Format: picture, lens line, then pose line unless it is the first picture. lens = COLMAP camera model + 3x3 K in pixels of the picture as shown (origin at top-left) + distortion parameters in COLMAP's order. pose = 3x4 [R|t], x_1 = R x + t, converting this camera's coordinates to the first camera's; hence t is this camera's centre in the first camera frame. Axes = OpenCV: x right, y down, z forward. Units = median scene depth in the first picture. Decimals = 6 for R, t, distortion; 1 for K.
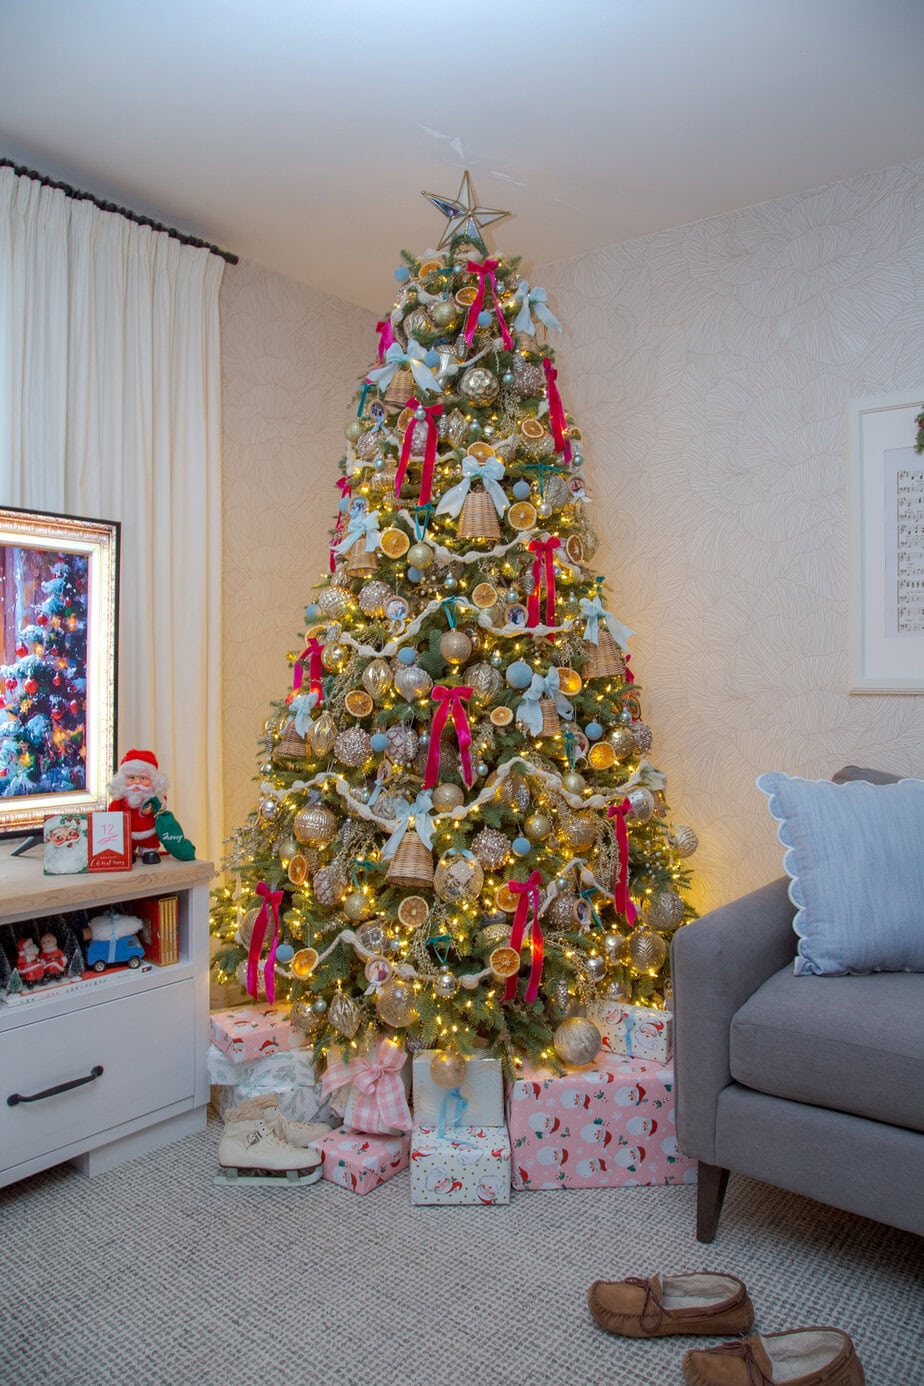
lens RADIAL K [[946.3, 0, 461.2], [0, 946.3, 683.2], [0, 0, 1]] dist [-0.127202, 0.079447]
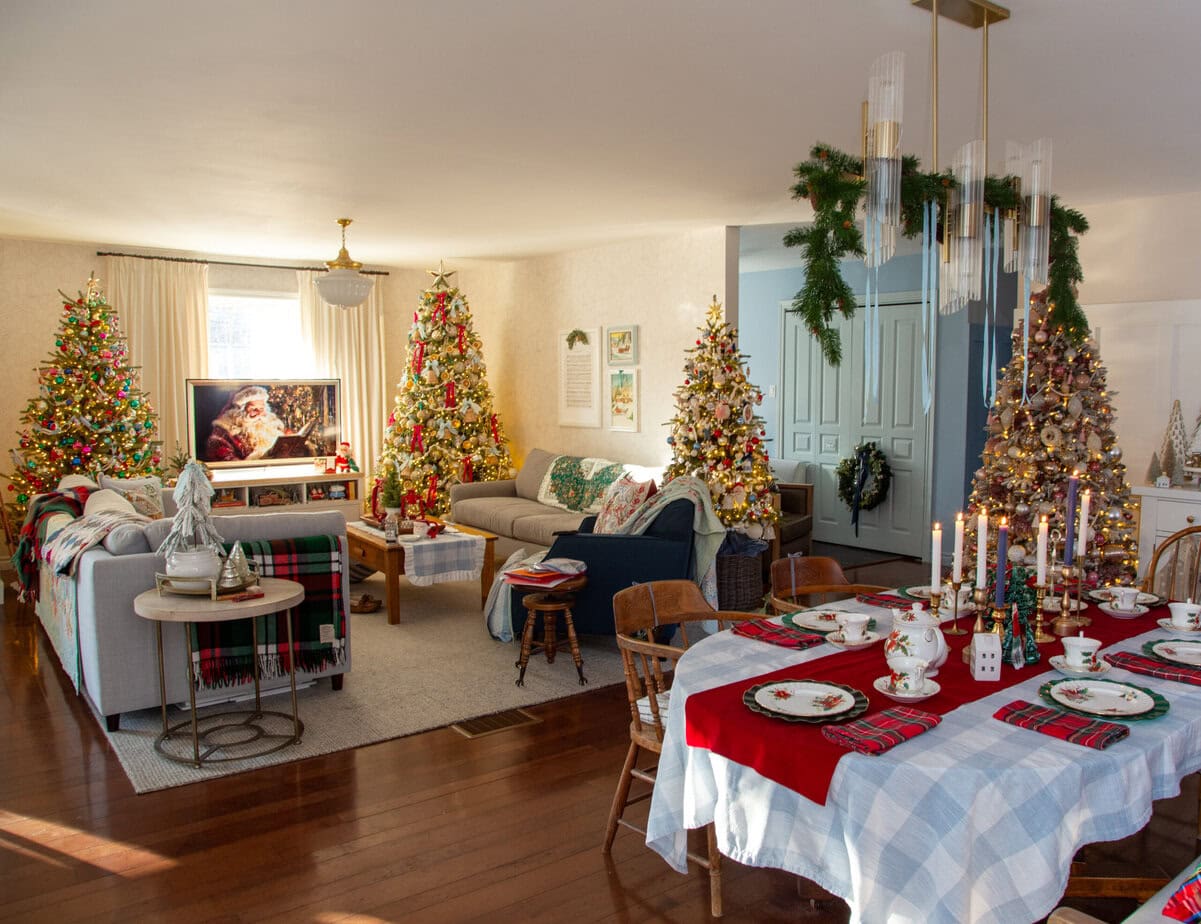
lens RADIAL K [[956.1, 0, 600.5], [0, 956.1, 462.0], [0, 0, 1]] dist [-0.044372, -0.000707]
pose [[0.964400, 0.017111, -0.263893, 1.661214], [0.003599, 0.996963, 0.077795, -0.142435], [0.264422, -0.075975, 0.961410, -2.415112]]
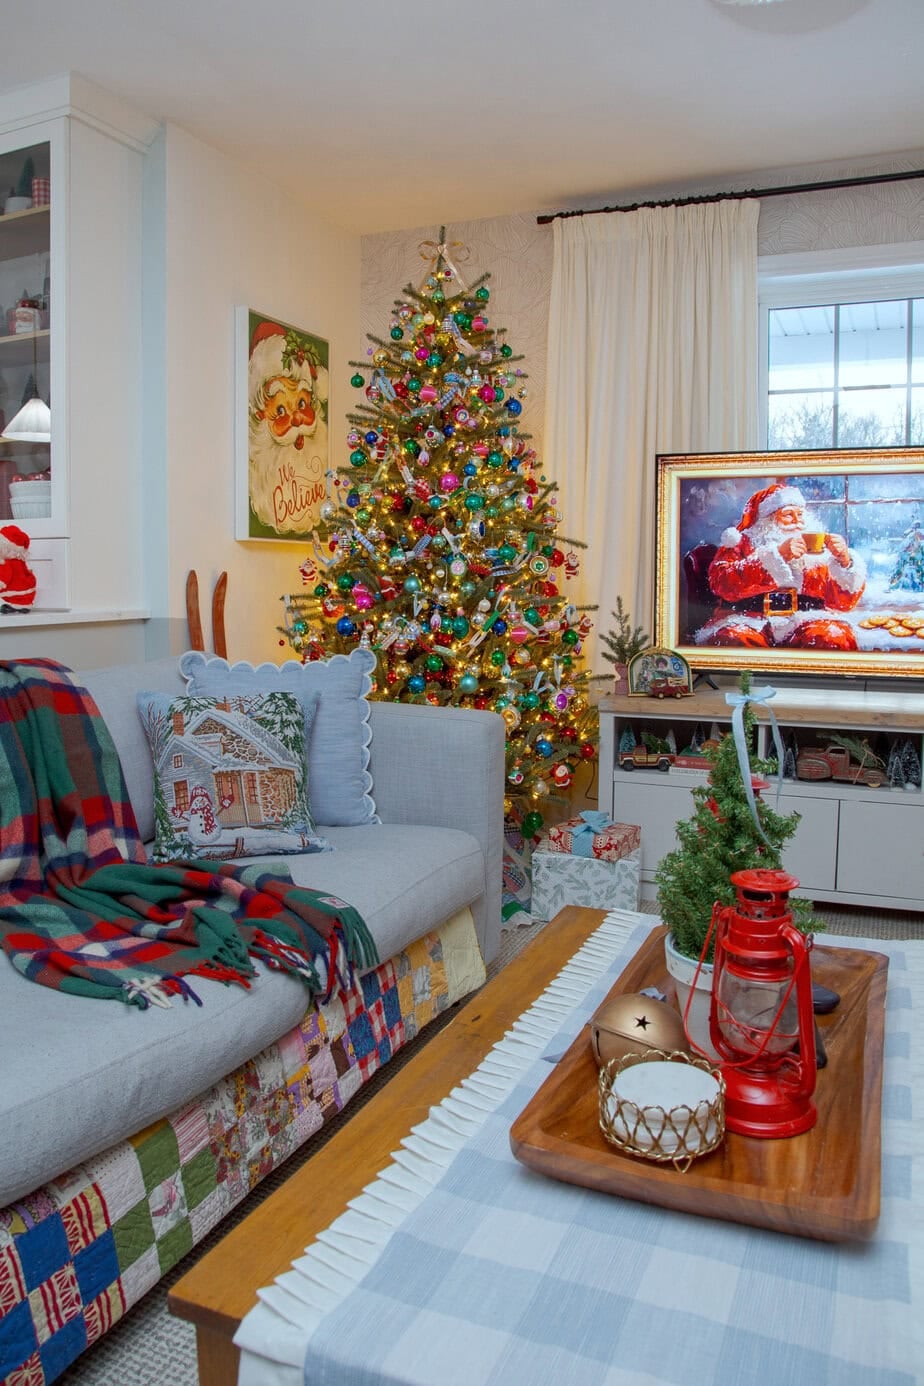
lens RADIAL K [[1010.2, 0, 433.9], [0, 1010.2, 652.3], [0, 0, 1]] dist [-0.097732, 0.006045]
pose [[0.235151, 0.067637, -0.969603, 0.714780], [-0.006102, 0.997659, 0.068114, 0.024168], [0.971940, -0.010101, 0.235013, -0.127665]]
